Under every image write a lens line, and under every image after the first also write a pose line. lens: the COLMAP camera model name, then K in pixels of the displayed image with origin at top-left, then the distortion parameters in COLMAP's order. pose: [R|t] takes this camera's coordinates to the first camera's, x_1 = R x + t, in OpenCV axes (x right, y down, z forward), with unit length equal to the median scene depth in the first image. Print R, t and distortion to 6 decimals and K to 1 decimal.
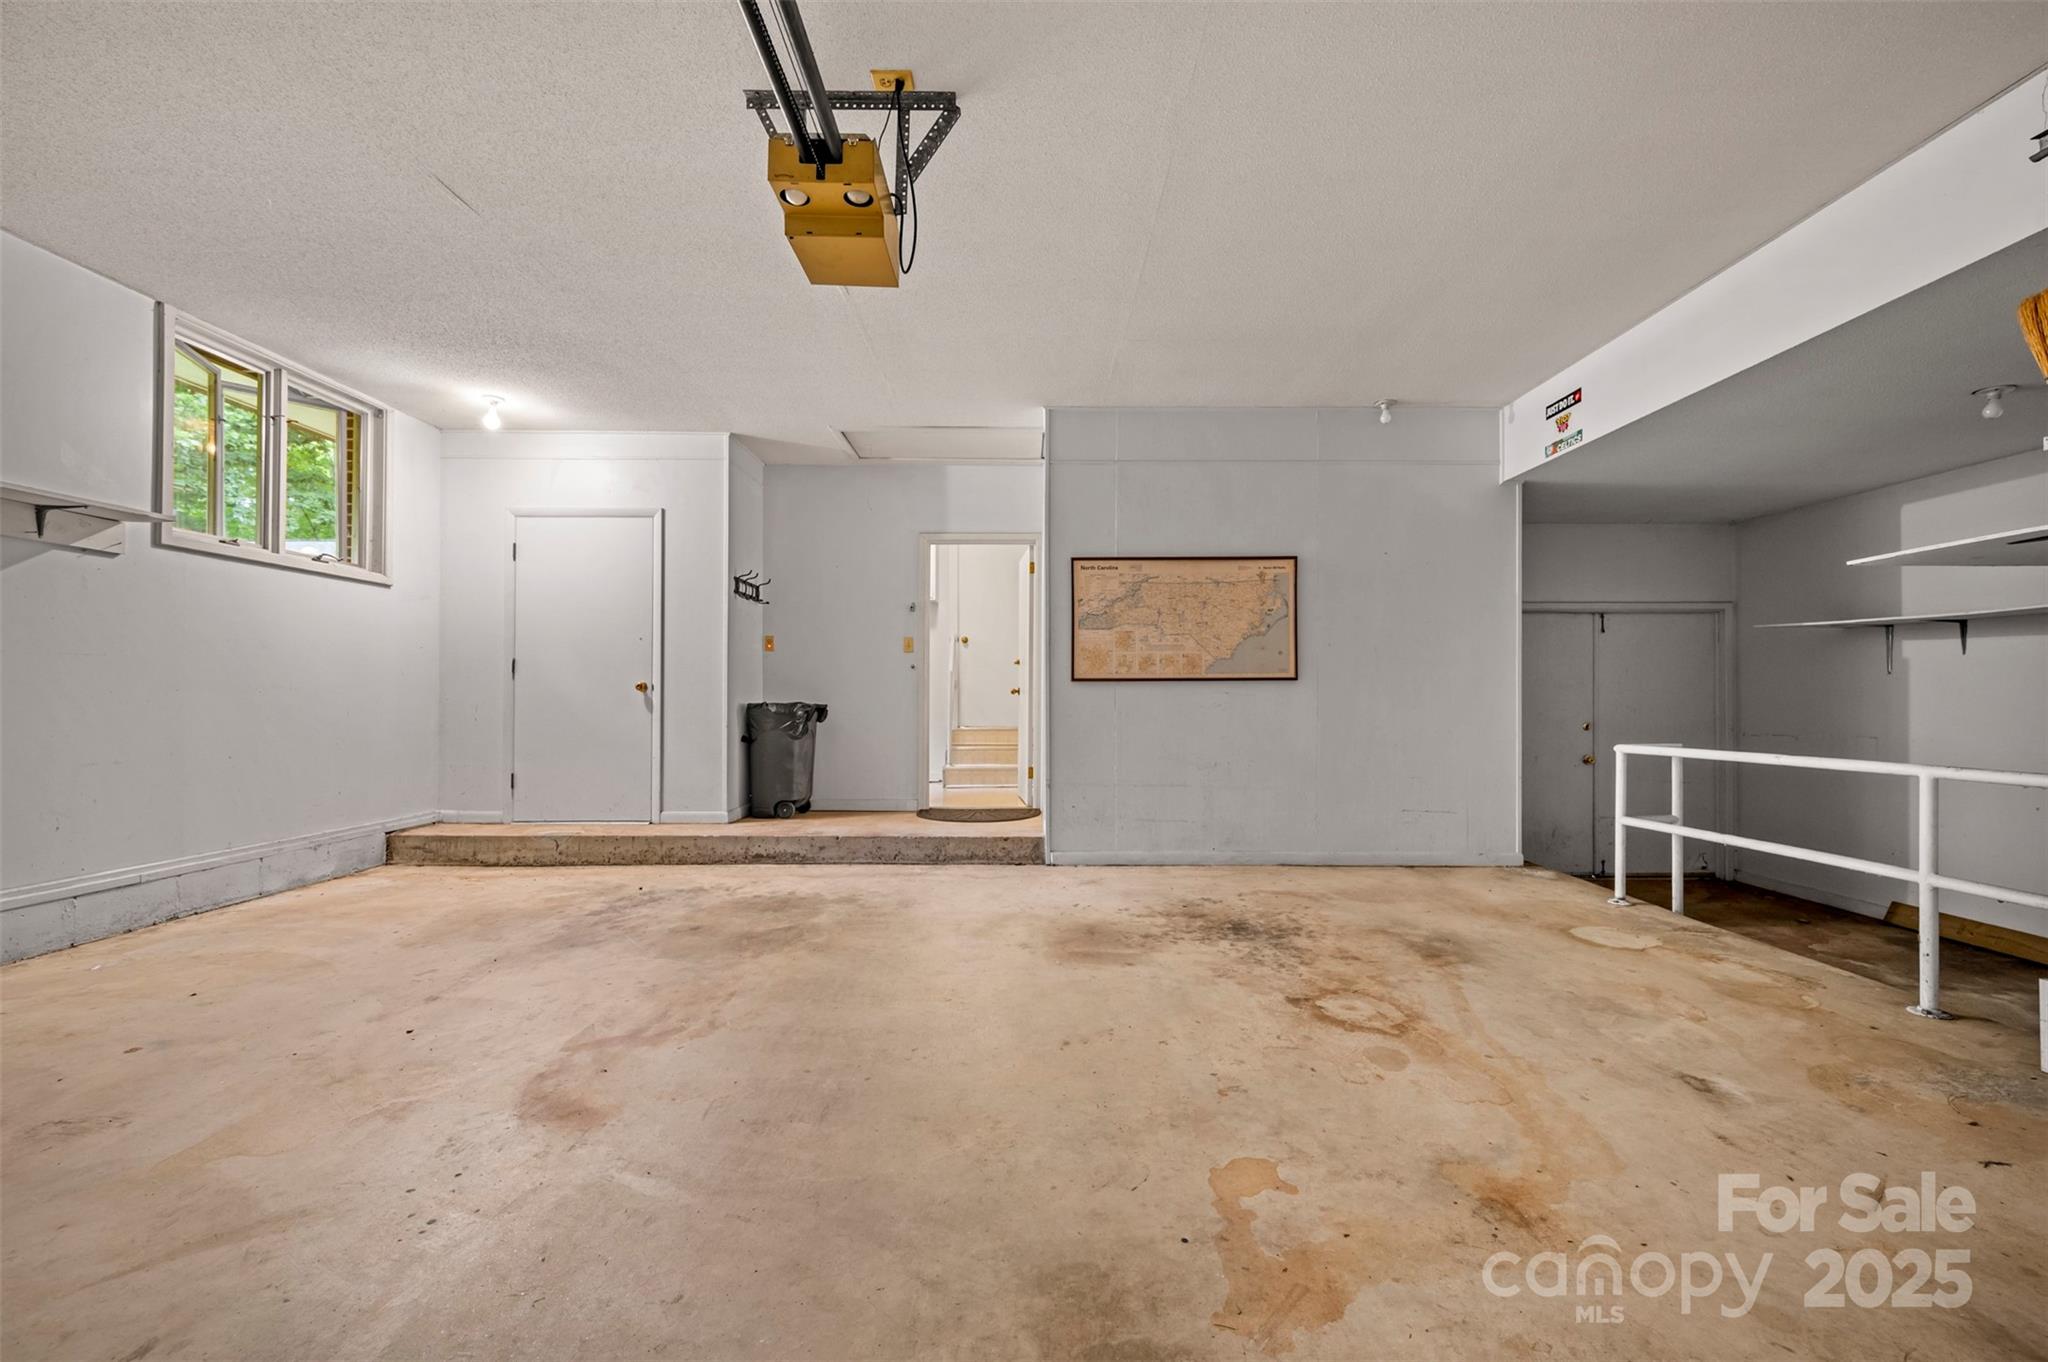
lens RADIAL K [[814.1, 0, 1032.9], [0, 814.1, 689.5], [0, 0, 1]] dist [-0.001305, -0.000083]
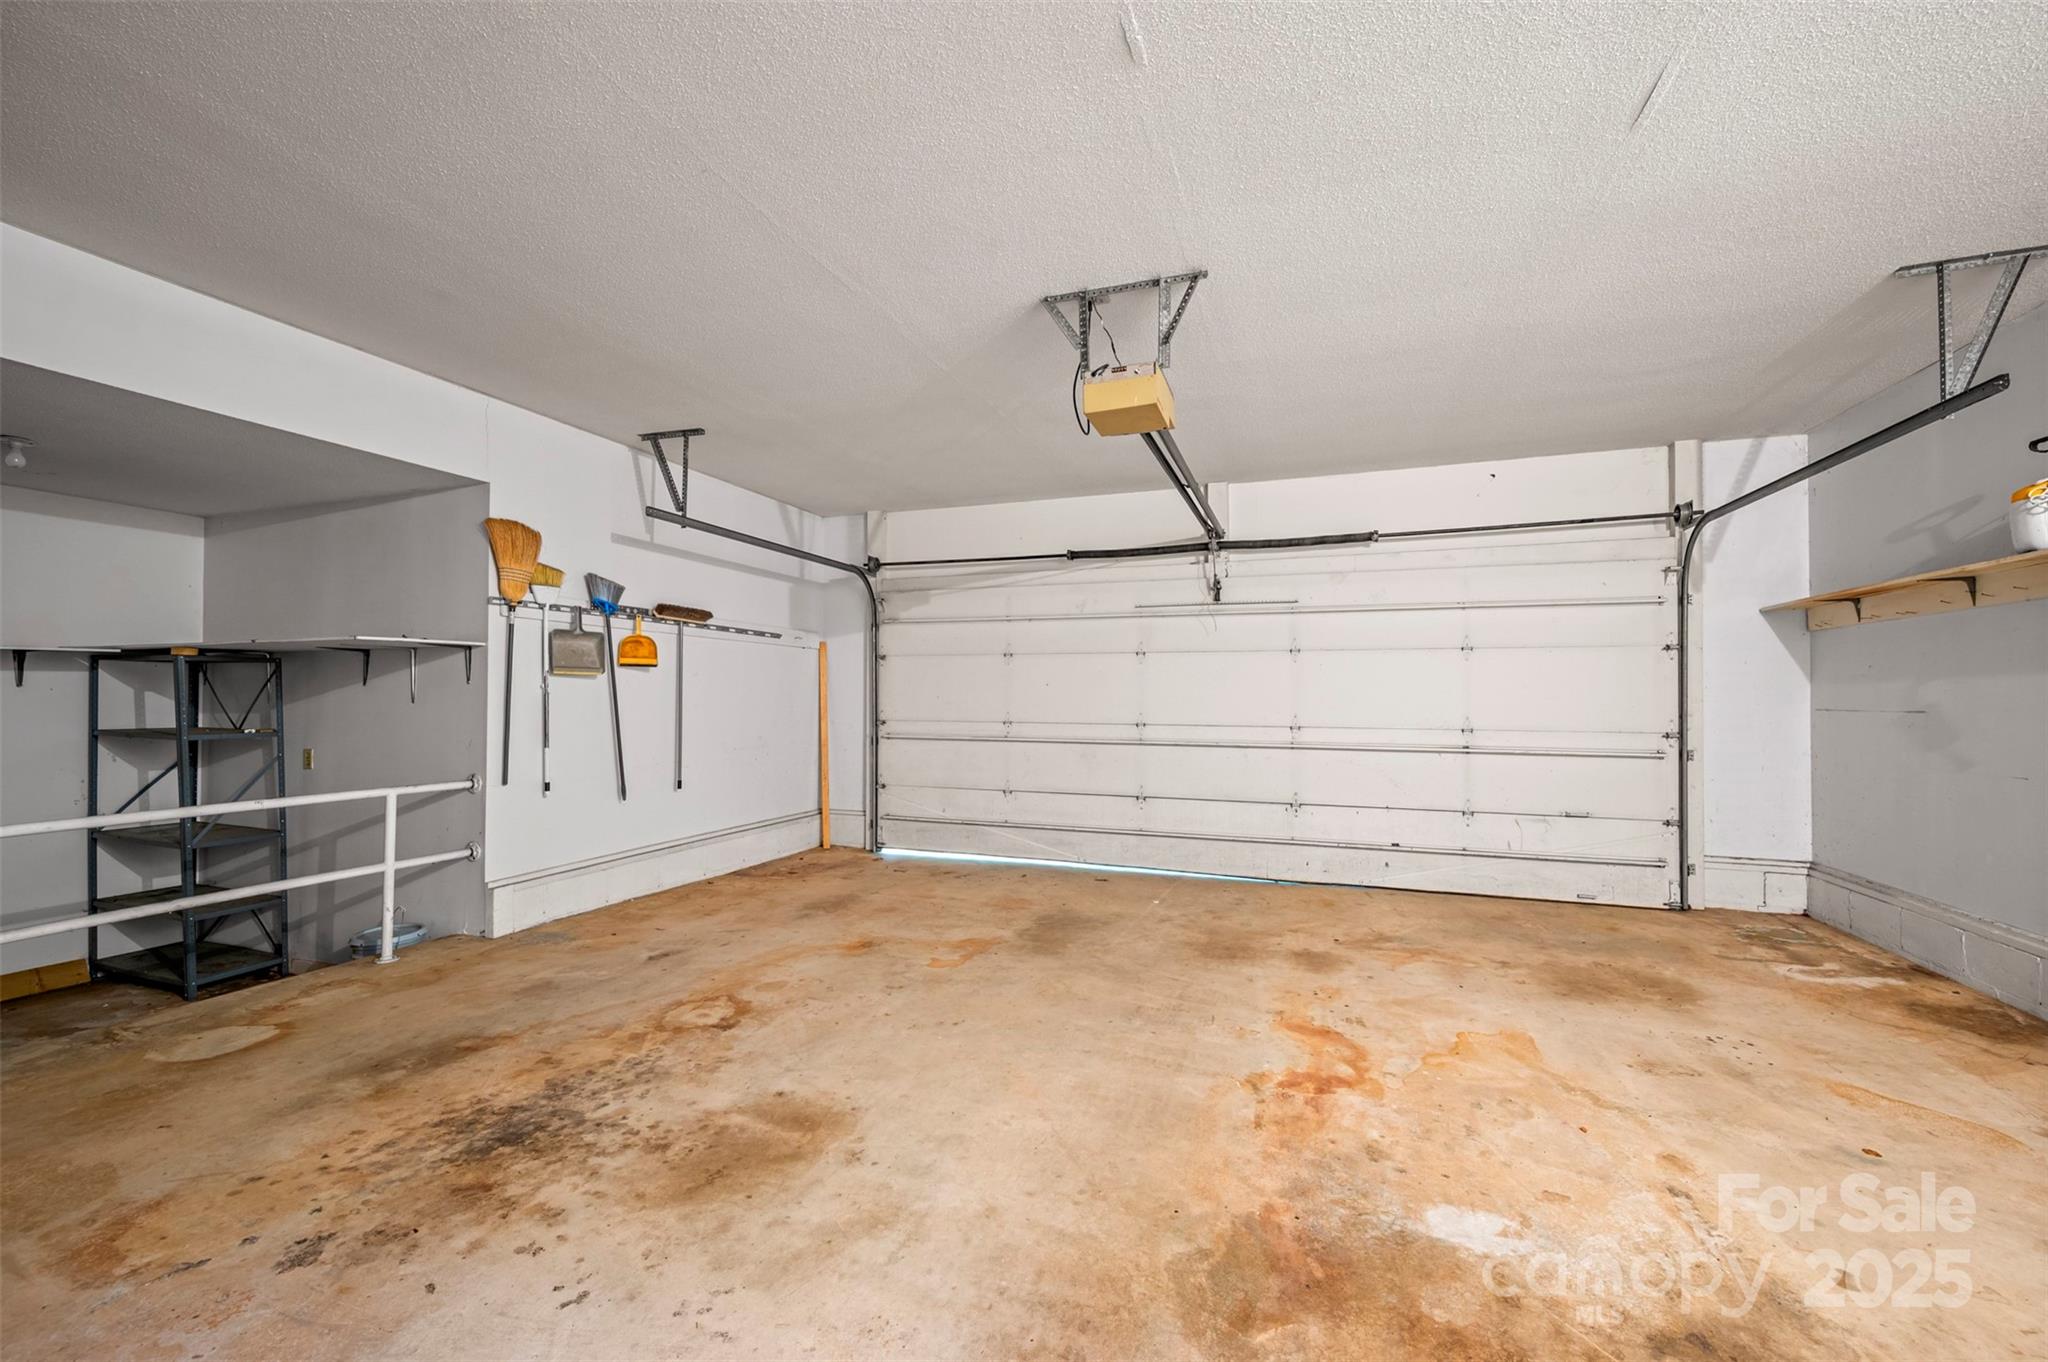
lens RADIAL K [[814.1, 0, 1026.1], [0, 814.1, 691.7], [0, 0, 1]] dist [-0.001305, -0.000083]
pose [[-0.939252, 0.000893, 0.343227, -0.387635], [-0.006676, 0.999760, -0.020871, -0.046248], [-0.343163, -0.021894, -0.939021, 1.679319]]
